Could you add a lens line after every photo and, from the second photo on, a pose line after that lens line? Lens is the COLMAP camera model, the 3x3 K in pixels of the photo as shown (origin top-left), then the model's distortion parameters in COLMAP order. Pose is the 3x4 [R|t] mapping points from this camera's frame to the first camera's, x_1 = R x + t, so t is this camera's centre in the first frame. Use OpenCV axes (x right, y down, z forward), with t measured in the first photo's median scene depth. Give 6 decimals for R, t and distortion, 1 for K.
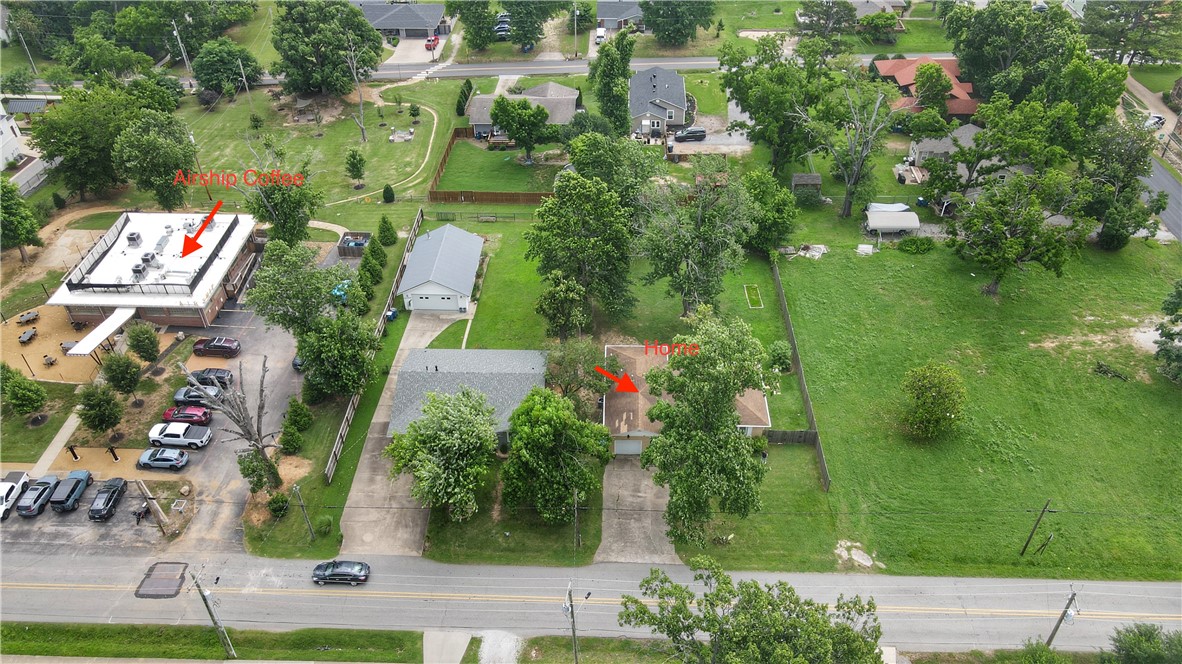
lens RADIAL K [[872.4, 0, 591.0], [0, 872.4, 332.0], [0, 0, 1]] dist [-0.017570, 0.063155]
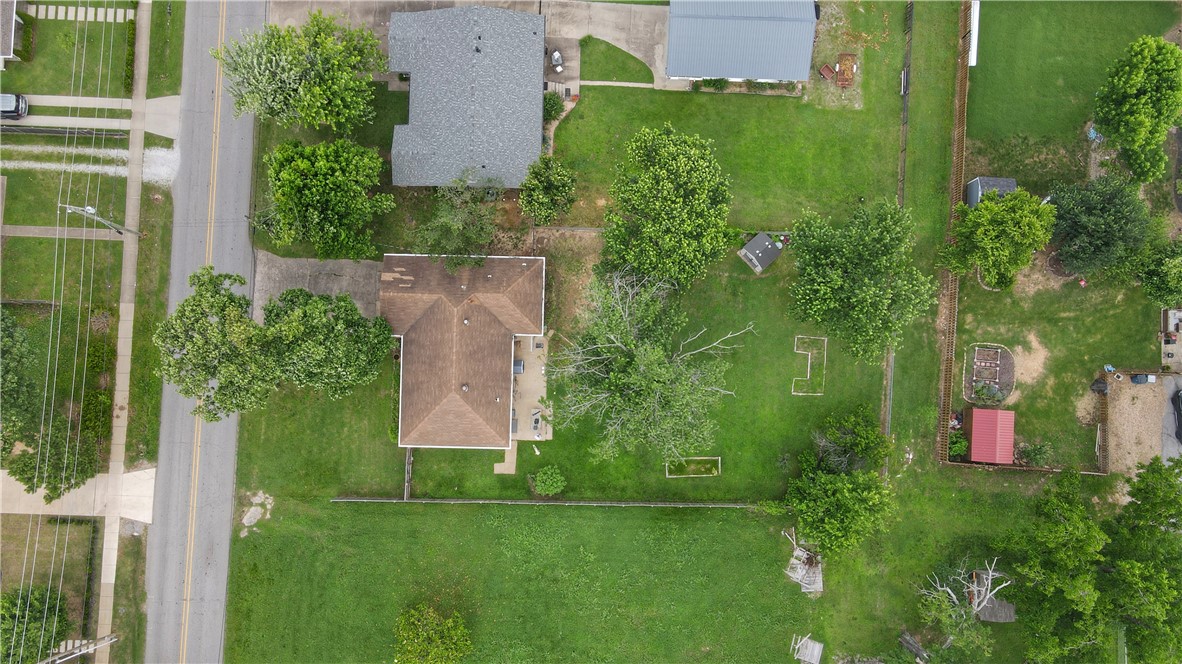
lens RADIAL K [[872.4, 0, 591.0], [0, 872.4, 332.0], [0, 0, 1]] dist [-0.017570, 0.063155]
pose [[0.010008, 0.999389, -0.033488, 0.092737], [-0.633070, 0.032256, 0.773422, -0.517872], [0.774030, 0.013460, 0.633006, 0.449718]]
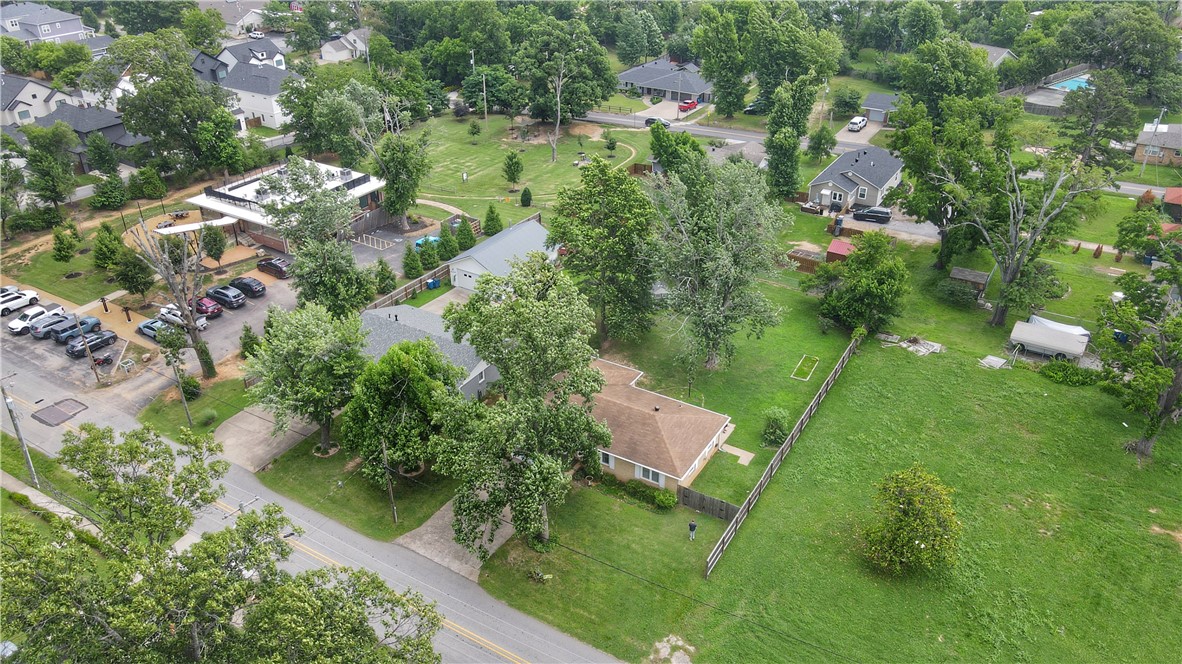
lens RADIAL K [[872.4, 0, 591.0], [0, 872.4, 332.0], [0, 0, 1]] dist [-0.017570, 0.063155]
pose [[0.874392, 0.250185, -0.415746, 0.321103], [-0.313061, 0.945512, -0.089440, 0.058915], [0.370717, 0.208360, 0.905072, 0.178140]]
